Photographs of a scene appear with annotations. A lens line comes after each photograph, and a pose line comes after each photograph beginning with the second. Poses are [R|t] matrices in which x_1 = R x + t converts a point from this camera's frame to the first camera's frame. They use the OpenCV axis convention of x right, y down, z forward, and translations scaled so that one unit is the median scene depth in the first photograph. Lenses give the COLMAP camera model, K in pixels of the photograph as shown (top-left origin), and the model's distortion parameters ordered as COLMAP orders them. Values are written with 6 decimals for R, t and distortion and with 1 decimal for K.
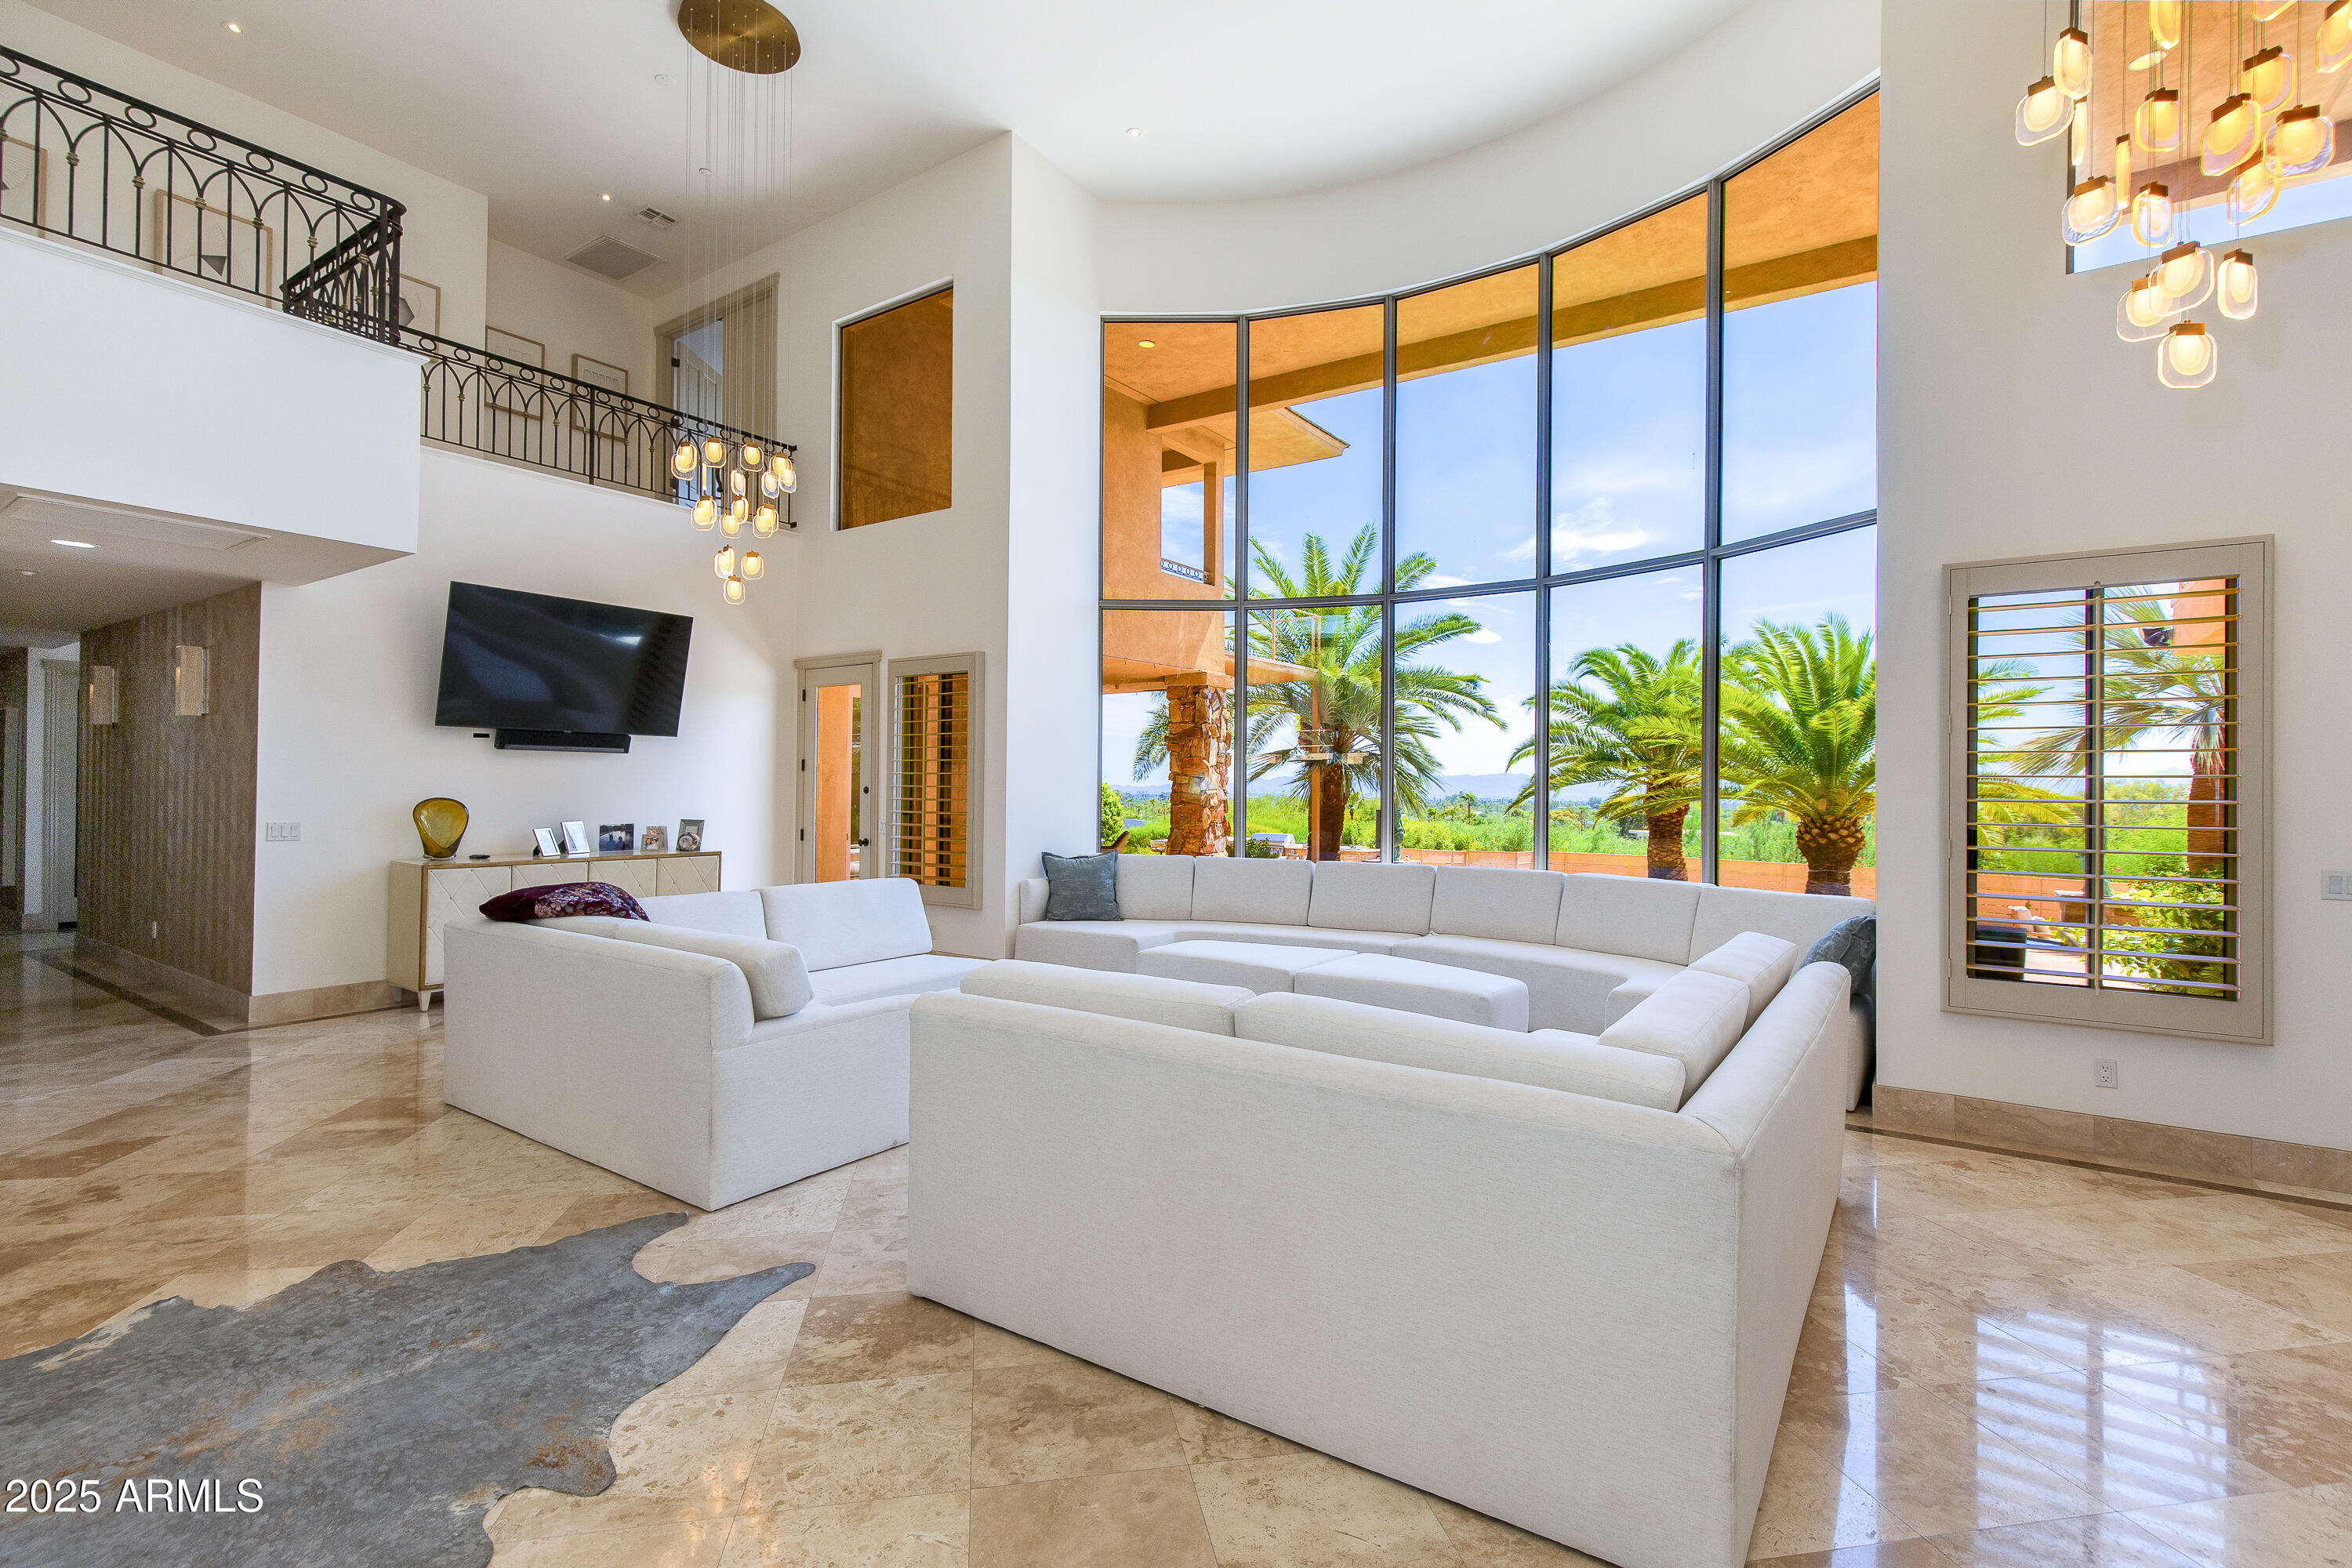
lens RADIAL K [[1068.4, 0, 1176.0], [0, 1068.4, 784.0], [0, 0, 1]] dist [0.001285, 0.000513]
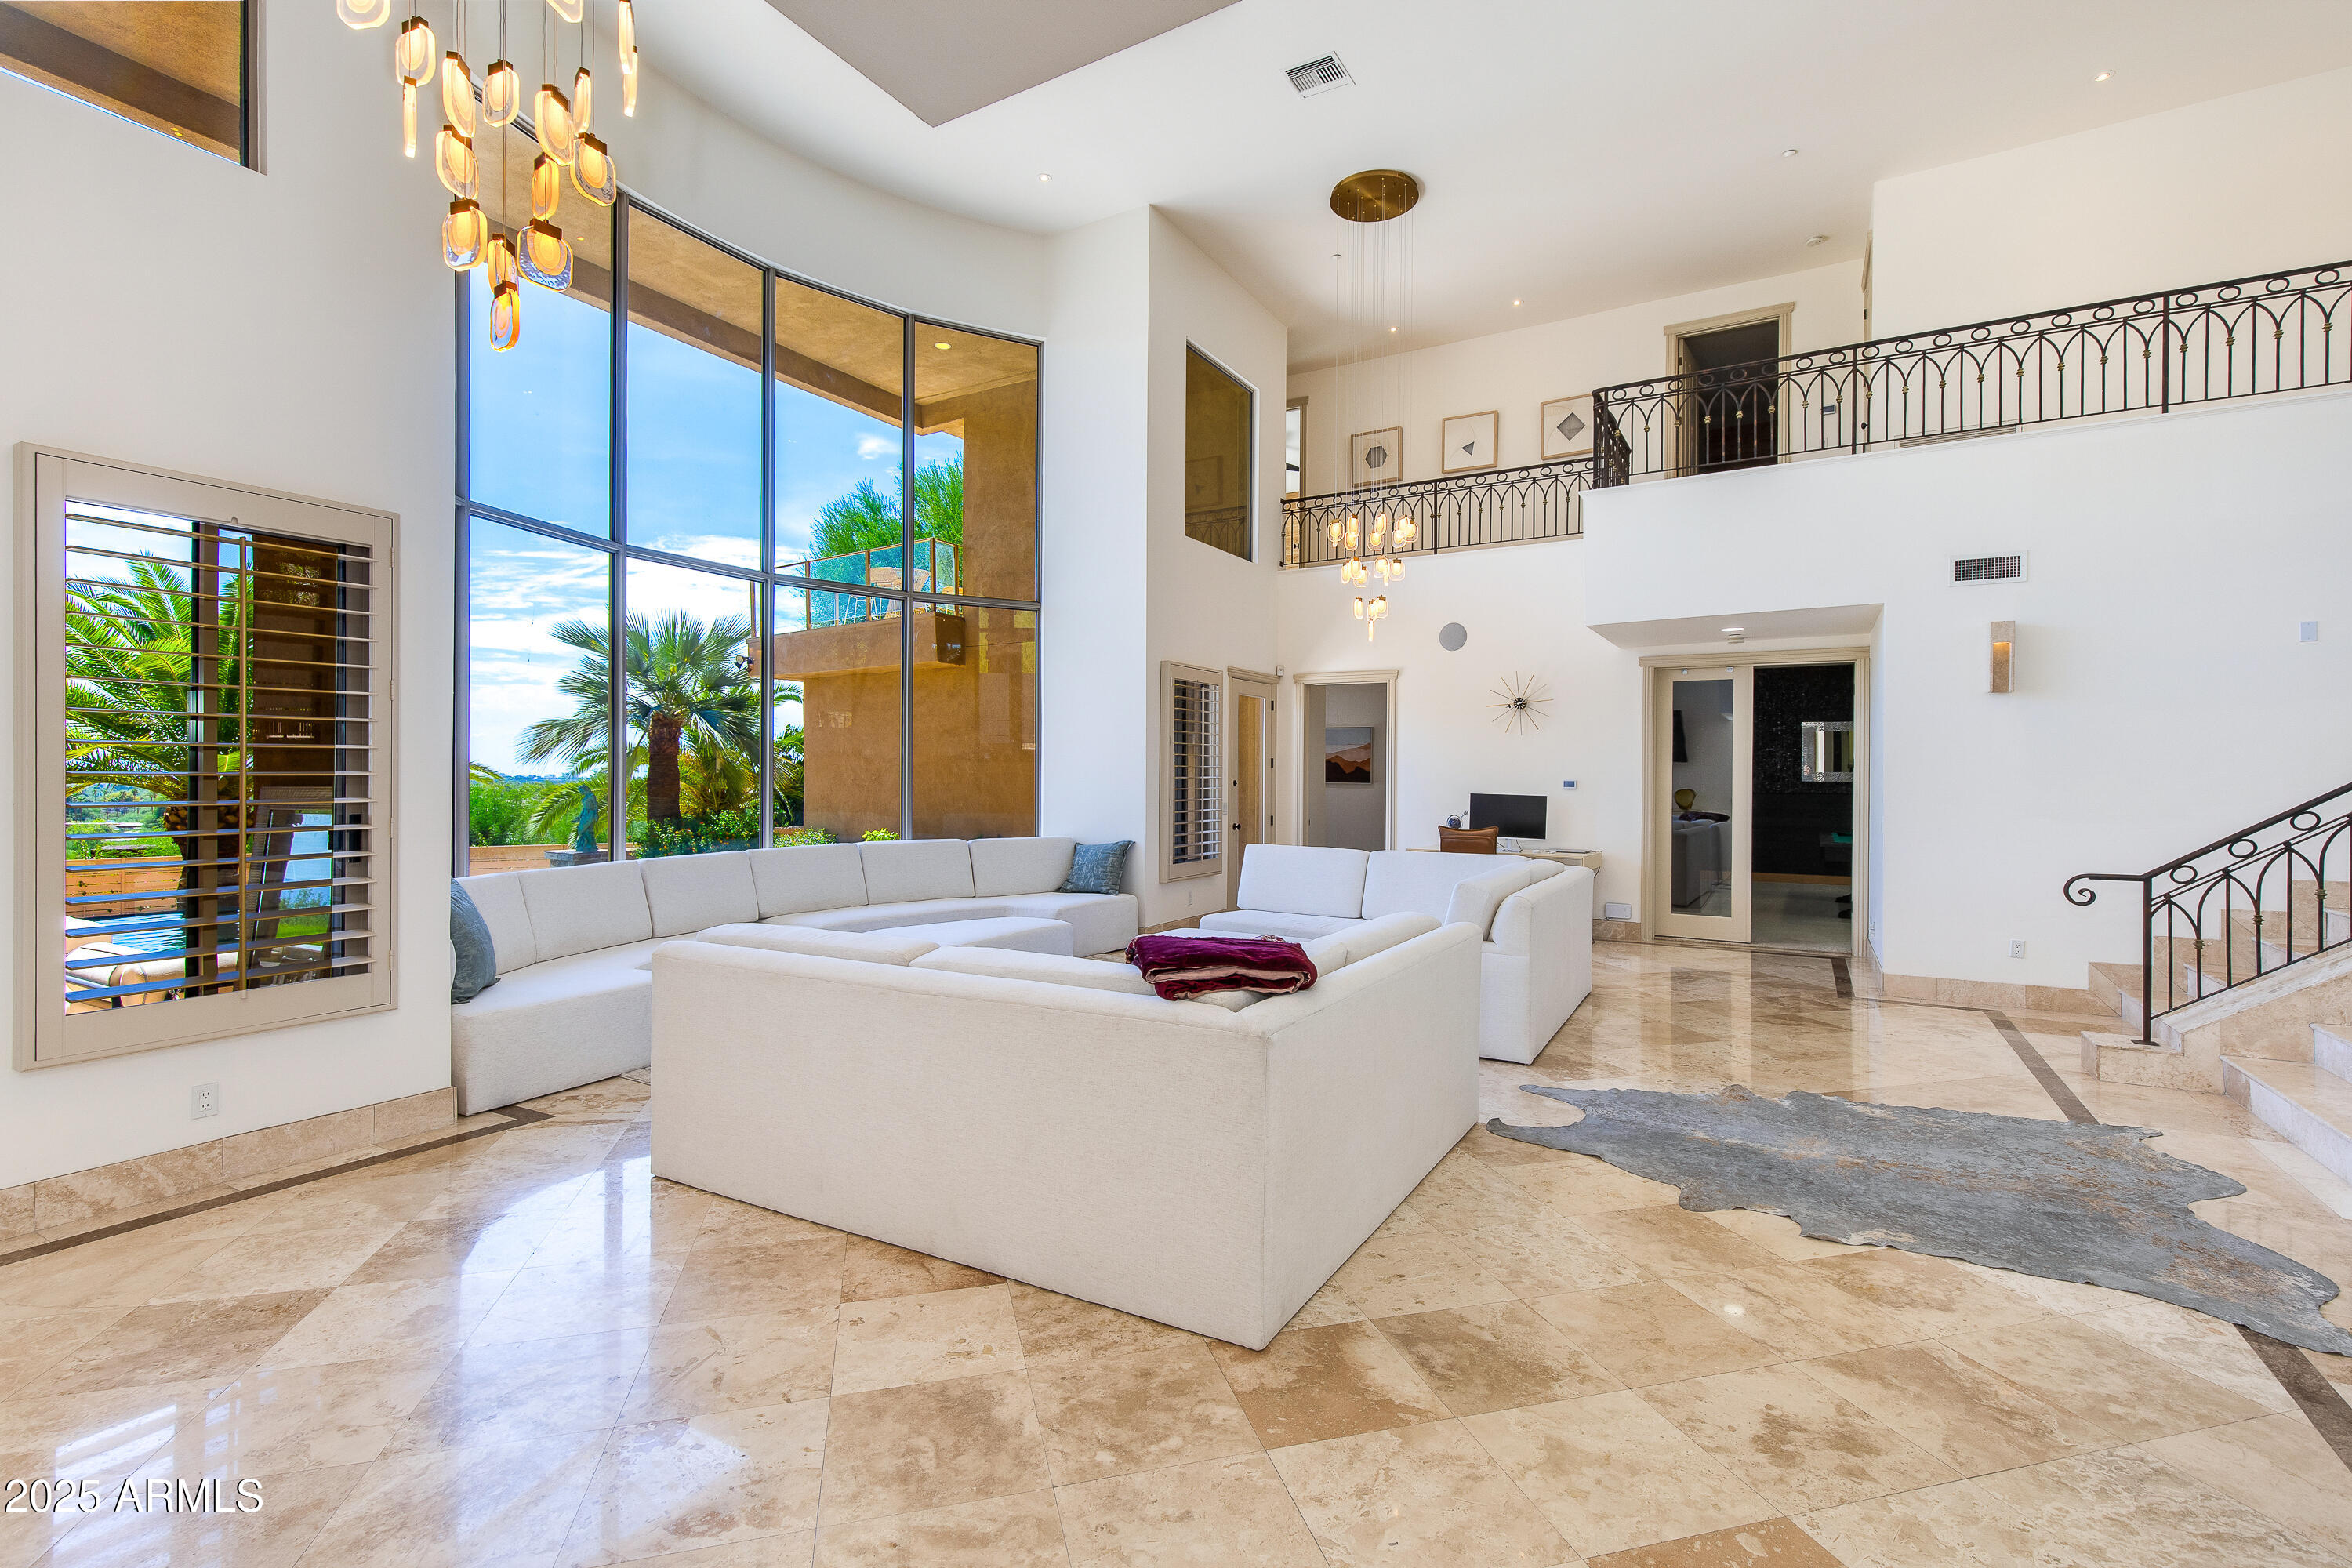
lens RADIAL K [[1064.6, 0, 1185.4], [0, 1064.6, 780.0], [0, 0, 1]] dist [0.010808, -0.000020]
pose [[-0.086321, -0.018602, 0.996094, -1.697239], [-0.012778, 0.999764, 0.017564, -0.020853], [-0.996185, -0.011212, -0.086538, 1.494767]]
